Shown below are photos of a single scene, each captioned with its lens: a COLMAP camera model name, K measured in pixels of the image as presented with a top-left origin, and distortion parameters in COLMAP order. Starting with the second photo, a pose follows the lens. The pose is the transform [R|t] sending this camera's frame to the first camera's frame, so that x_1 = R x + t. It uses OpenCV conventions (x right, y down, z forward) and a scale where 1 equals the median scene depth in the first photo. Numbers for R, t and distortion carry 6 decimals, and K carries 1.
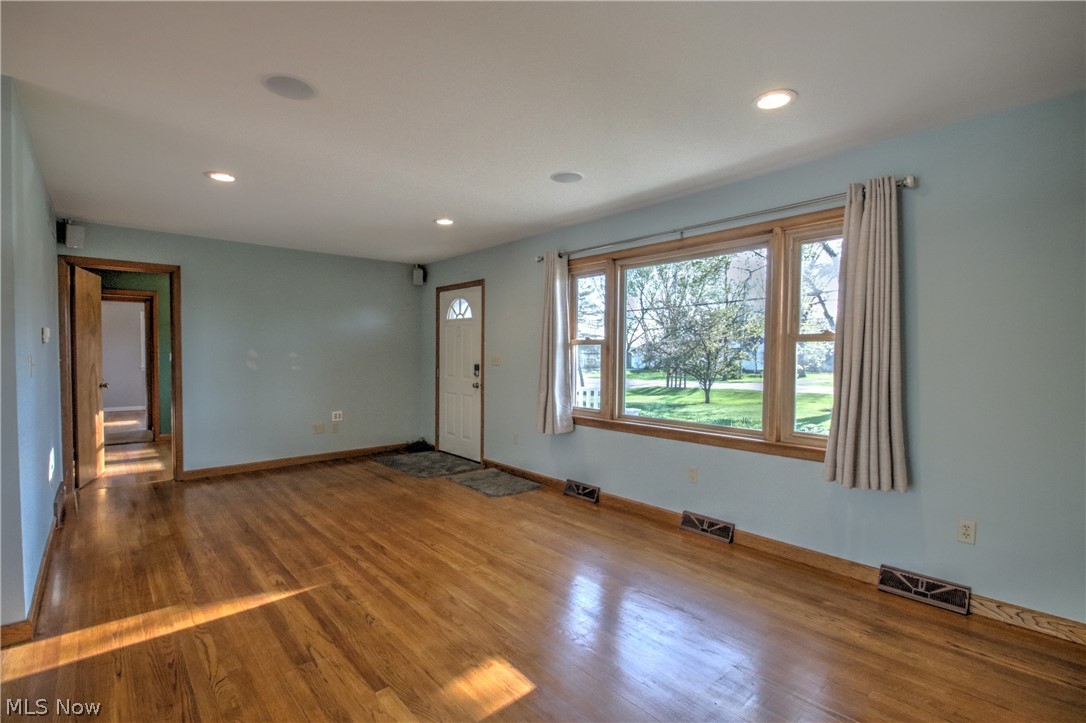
lens RADIAL K [[514.0, 0, 528.7], [0, 514.0, 367.2], [0, 0, 1]] dist [-0.008329, -0.003552]
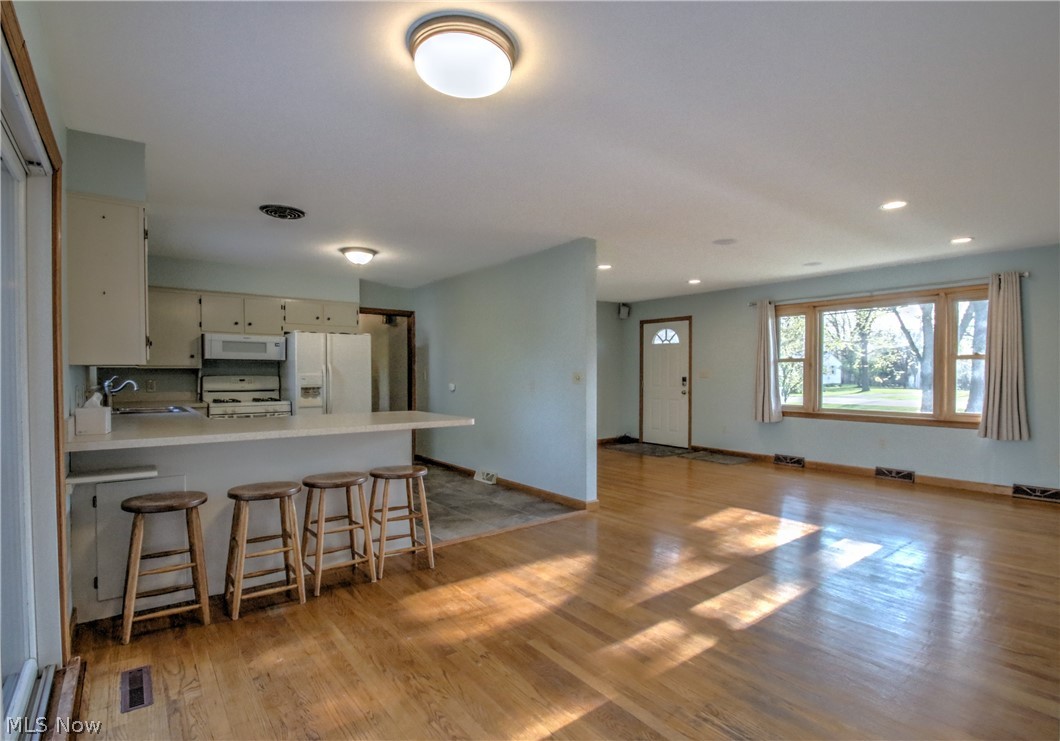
lens RADIAL K [[531.1, 0, 529.6], [0, 531.1, 373.2], [0, 0, 1]] dist [-0.028227, -0.001819]
pose [[0.998493, -0.007820, -0.054321, -0.573228], [0.006582, 0.999715, -0.022933, 0.018434], [0.054485, 0.022541, 0.998260, -0.577832]]
